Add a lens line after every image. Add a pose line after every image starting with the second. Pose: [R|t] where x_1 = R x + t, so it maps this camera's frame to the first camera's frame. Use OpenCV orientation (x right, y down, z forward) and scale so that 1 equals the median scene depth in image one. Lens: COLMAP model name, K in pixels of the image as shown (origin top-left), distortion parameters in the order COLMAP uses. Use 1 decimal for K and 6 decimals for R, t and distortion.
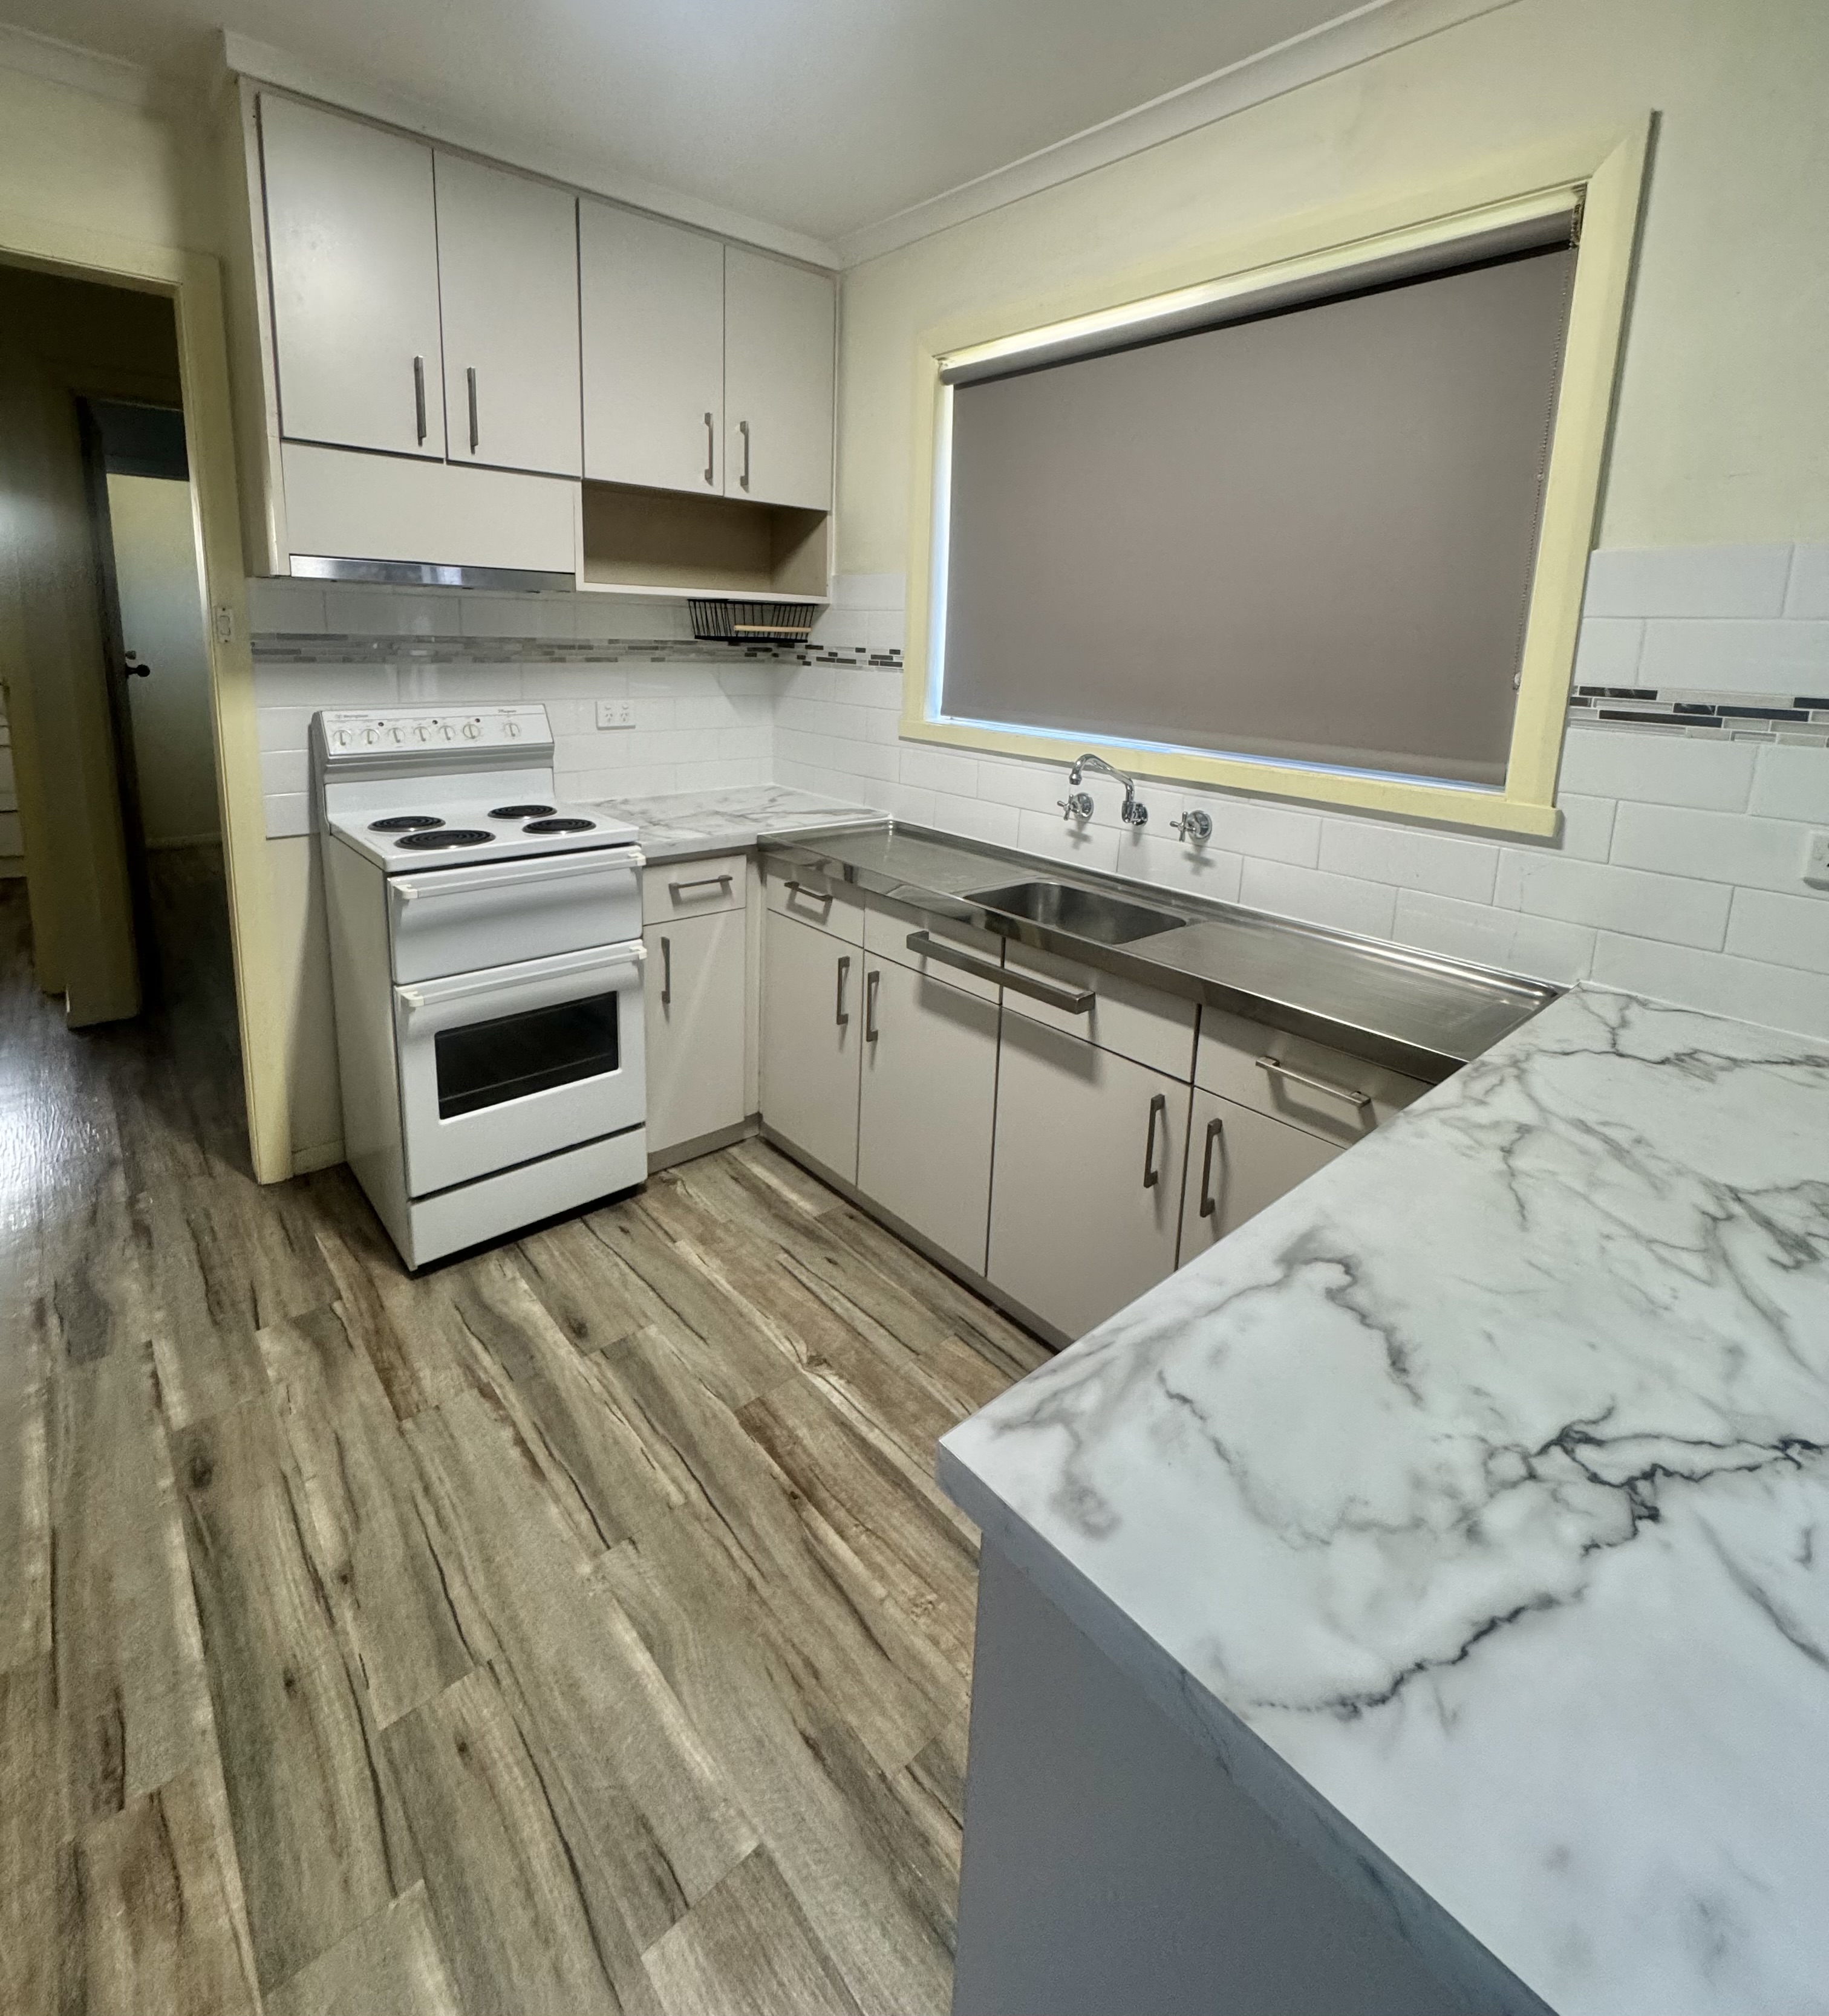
lens RADIAL K [[979.0, 0, 923.9], [0, 979.0, 799.7], [0, 0, 1]] dist [-0.002749, 0.000500]
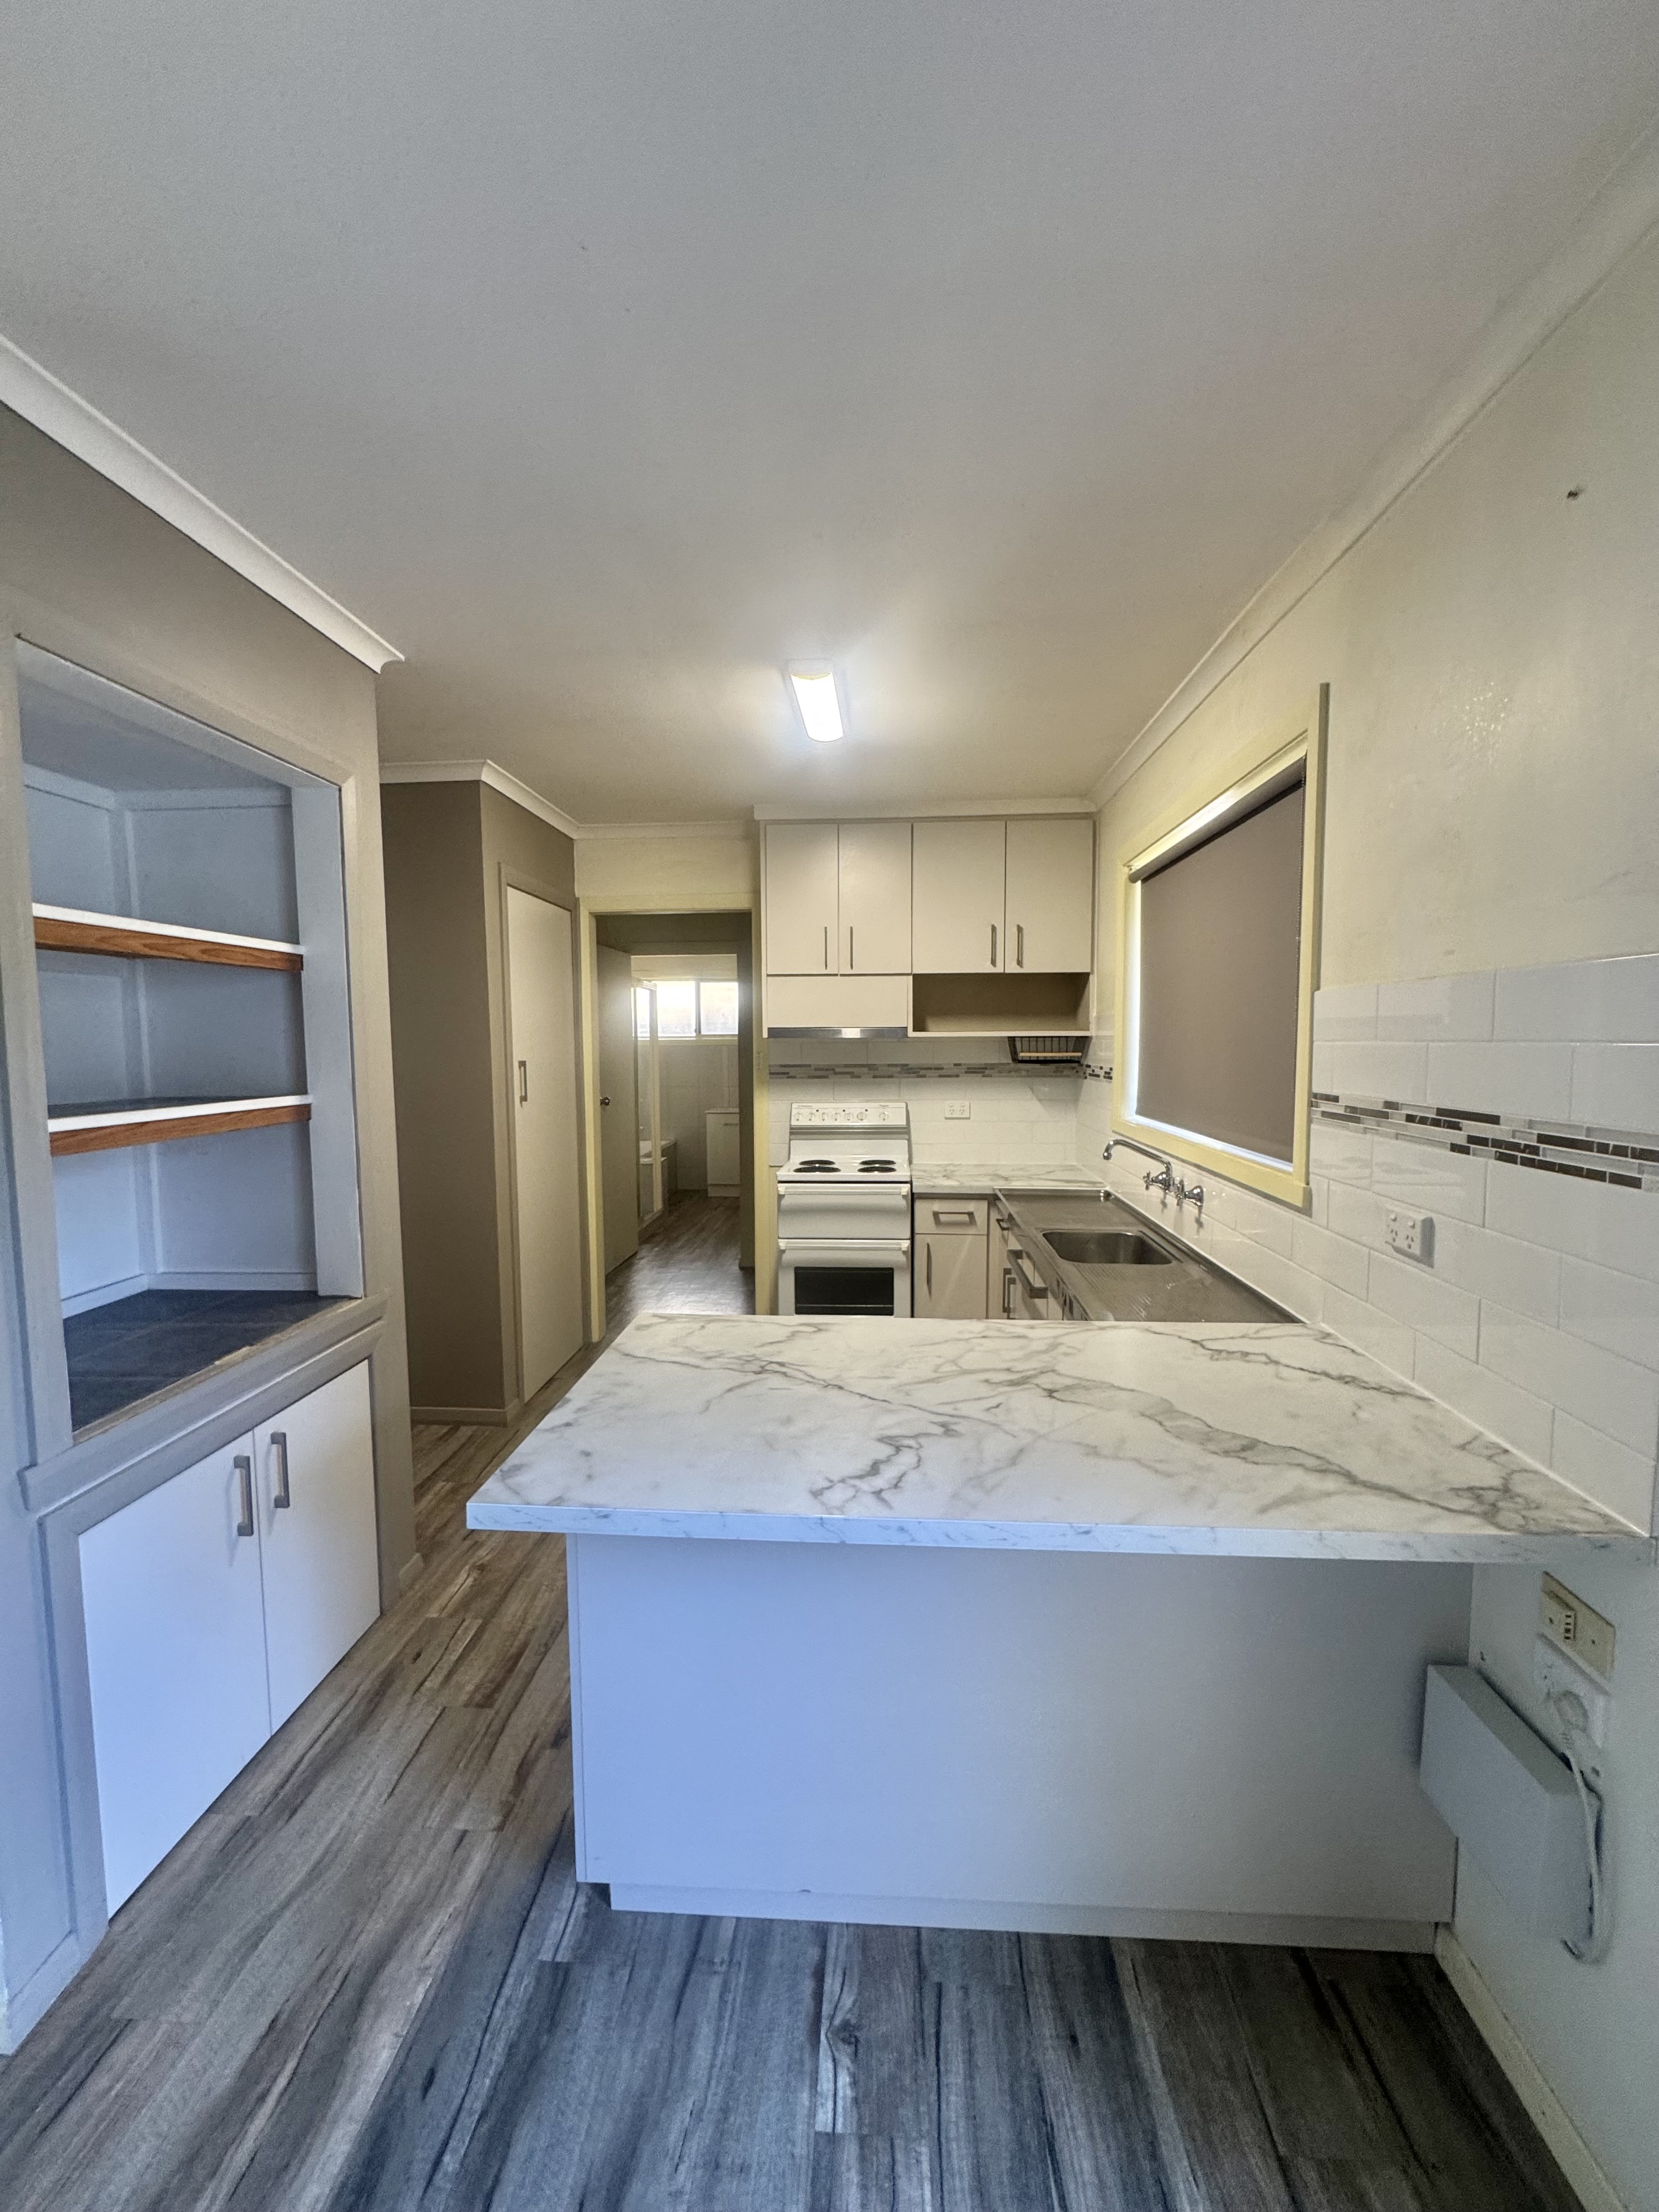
lens RADIAL K [[889.9, 0, 830.9], [0, 889.9, 1108.5], [0, 0, 1]] dist [-0.001461, -0.000039]
pose [[0.701946, 0.019179, -0.711971, 0.716786], [-0.093329, 0.993495, -0.065253, 0.029784], [0.706088, 0.112251, 0.699170, -0.198005]]
